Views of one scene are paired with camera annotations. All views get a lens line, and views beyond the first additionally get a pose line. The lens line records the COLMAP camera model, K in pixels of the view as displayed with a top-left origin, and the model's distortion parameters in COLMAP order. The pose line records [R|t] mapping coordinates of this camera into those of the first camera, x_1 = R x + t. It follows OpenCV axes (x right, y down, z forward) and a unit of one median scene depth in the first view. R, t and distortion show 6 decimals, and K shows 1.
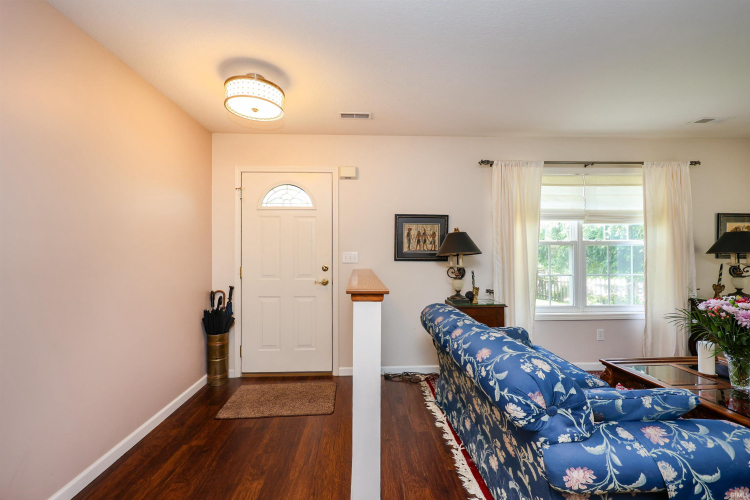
lens RADIAL K [[306.1, 0, 369.4], [0, 306.1, 252.4], [0, 0, 1]] dist [0.001218, 0.000647]
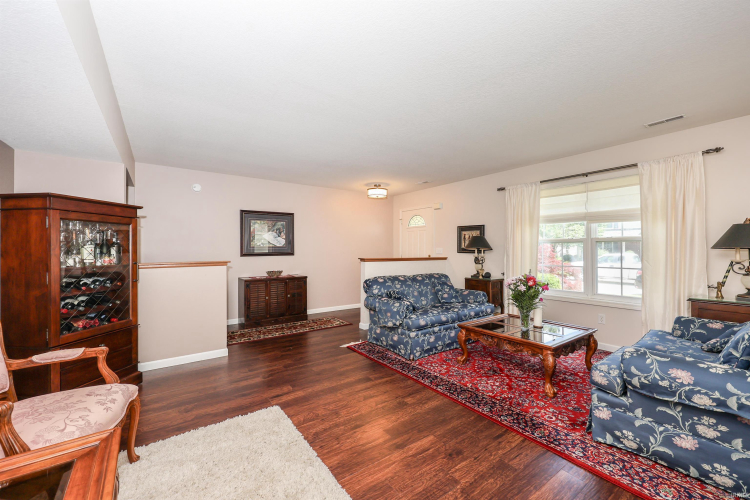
lens RADIAL K [[306.1, 0, 388.2], [0, 306.1, 247.3], [0, 0, 1]] dist [0.001218, 0.000647]
pose [[0.572666, -0.005305, -0.819772, 1.291894], [0.002273, 0.999985, -0.004884, 0.002815], [0.819786, 0.000933, 0.572669, -0.336460]]
